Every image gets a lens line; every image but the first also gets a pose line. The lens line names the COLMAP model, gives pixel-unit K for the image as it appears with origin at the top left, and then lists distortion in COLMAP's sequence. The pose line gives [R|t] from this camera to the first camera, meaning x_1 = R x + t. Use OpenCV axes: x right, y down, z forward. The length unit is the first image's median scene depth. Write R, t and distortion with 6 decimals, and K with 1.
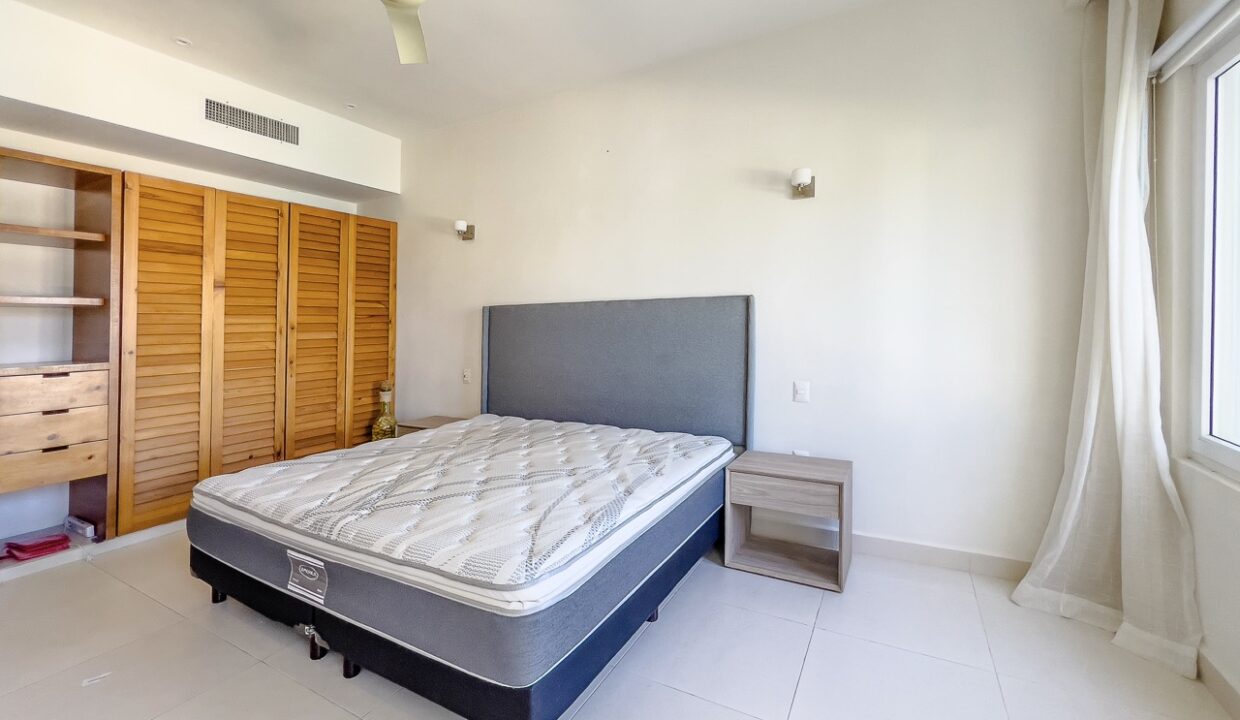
lens RADIAL K [[506.6, 0, 633.0], [0, 506.6, 338.3], [0, 0, 1]] dist [-0.000578, -0.000329]
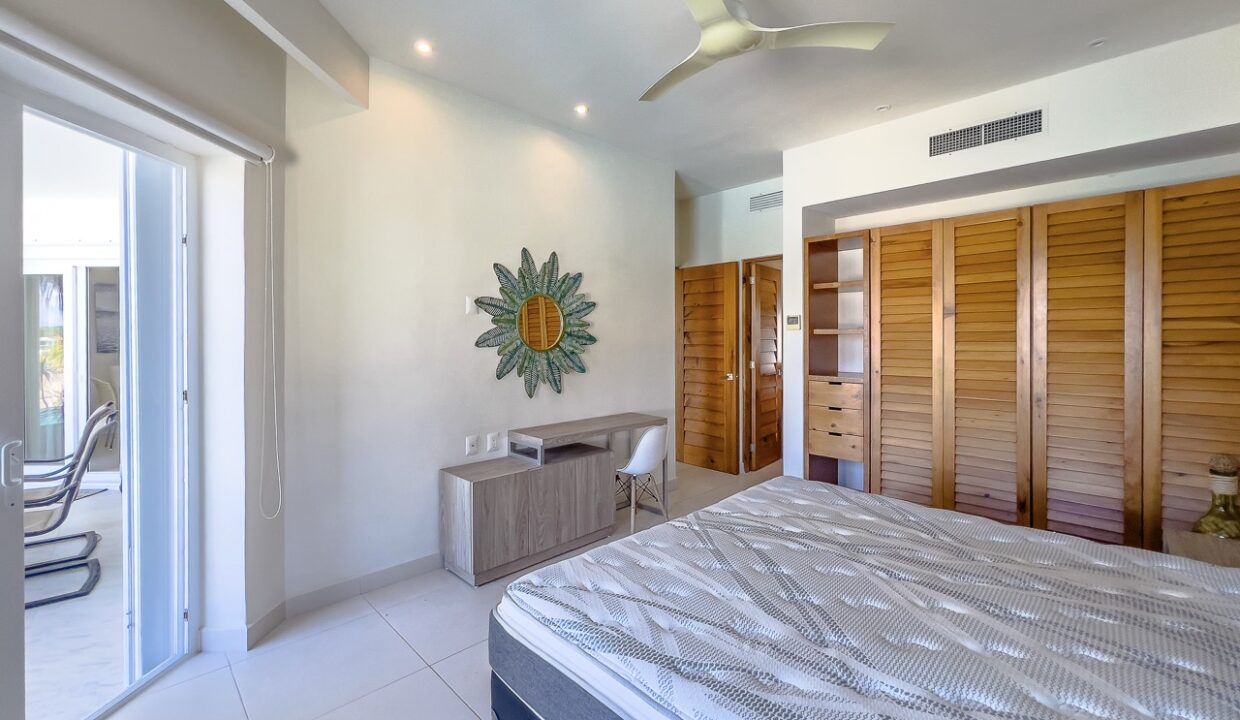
lens RADIAL K [[506.6, 0, 598.5], [0, 506.6, 335.2], [0, 0, 1]] dist [-0.000578, -0.000329]
pose [[-0.317588, 0.016064, -0.948093, 0.369178], [-0.018470, 0.999562, 0.023123, -0.070792], [0.948049, 0.024855, -0.317152, 0.666249]]
